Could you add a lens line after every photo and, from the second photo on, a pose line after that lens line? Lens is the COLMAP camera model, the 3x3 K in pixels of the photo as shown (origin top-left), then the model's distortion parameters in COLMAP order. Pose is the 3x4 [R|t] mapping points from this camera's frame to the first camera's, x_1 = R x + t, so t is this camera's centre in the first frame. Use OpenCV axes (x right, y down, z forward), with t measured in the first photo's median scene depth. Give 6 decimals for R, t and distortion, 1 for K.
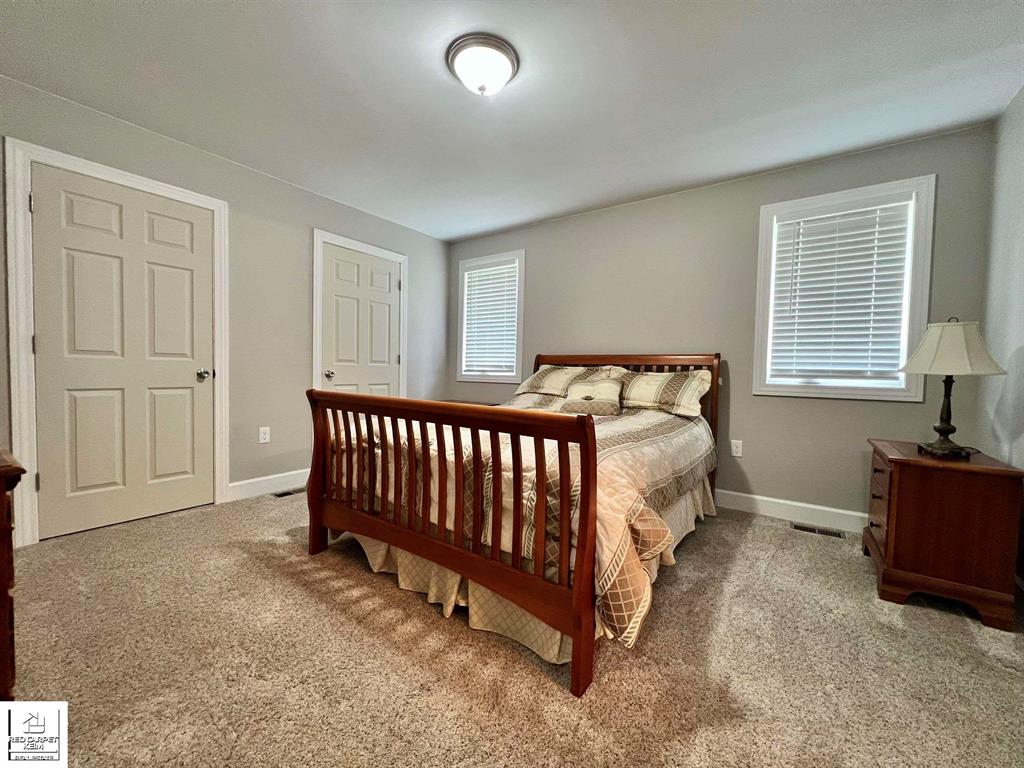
lens RADIAL K [[411.1, 0, 512.0], [0, 411.1, 384.0], [0, 0, 1]] dist [0.000589, 0.000253]
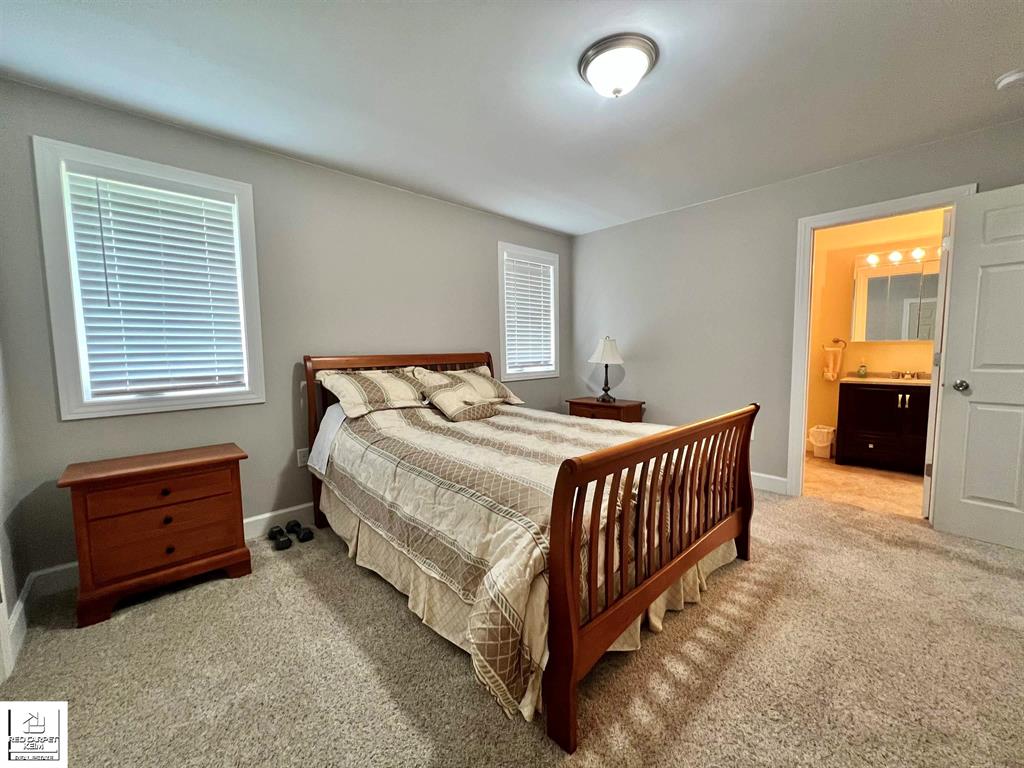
lens RADIAL K [[411.1, 0, 512.0], [0, 411.1, 384.0], [0, 0, 1]] dist [0.000589, 0.000253]
pose [[0.201315, -0.101618, 0.974241, -0.825171], [0.059320, 0.994044, 0.091426, -0.103134], [-0.977729, 0.039386, 0.206144, 0.788645]]
